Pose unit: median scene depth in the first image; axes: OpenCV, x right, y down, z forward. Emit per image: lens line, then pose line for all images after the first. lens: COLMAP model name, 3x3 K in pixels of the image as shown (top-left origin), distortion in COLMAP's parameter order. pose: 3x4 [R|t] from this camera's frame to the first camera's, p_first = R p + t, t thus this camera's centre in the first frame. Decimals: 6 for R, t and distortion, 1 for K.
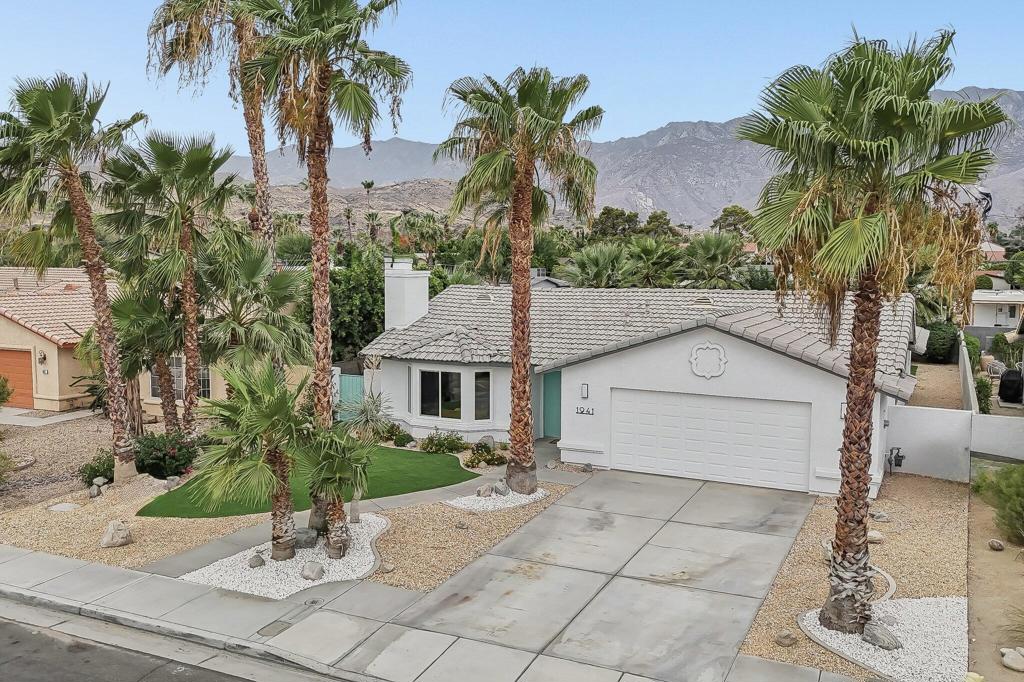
lens RADIAL K [[894.1, 0, 512.0], [0, 894.1, 341.0], [0, 0, 1]] dist [0.073958, -0.090738]
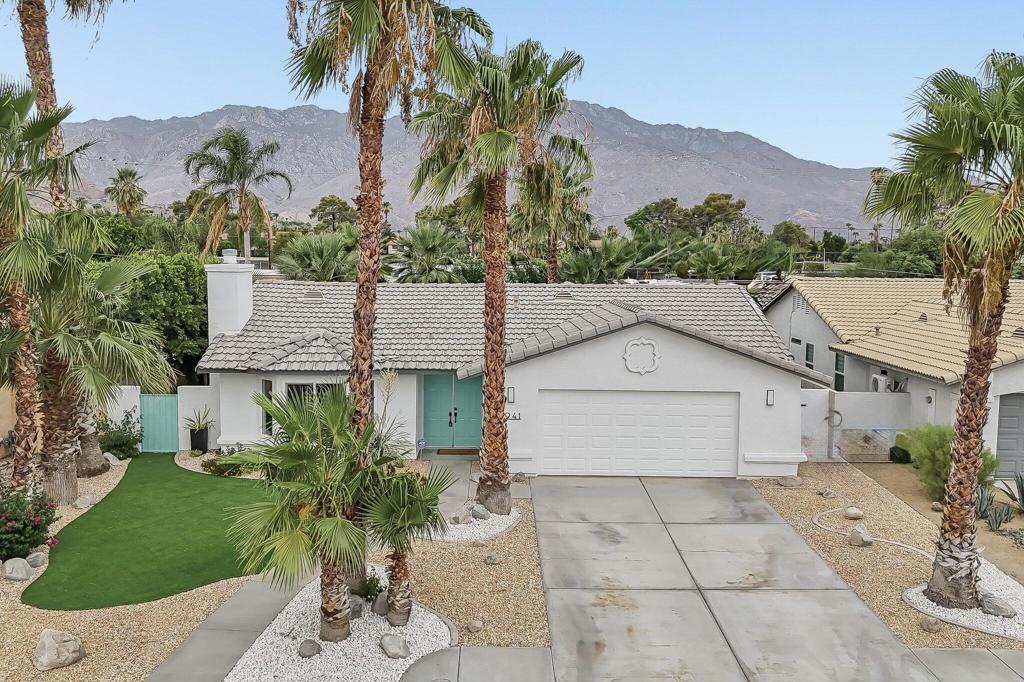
lens RADIAL K [[894.1, 0, 512.0], [0, 894.1, 341.0], [0, 0, 1]] dist [0.073958, -0.090738]
pose [[0.890745, -0.041101, 0.452642, -0.456011], [0.035691, 0.999153, 0.020490, -0.026398], [-0.453101, -0.002096, 0.891457, 0.230191]]
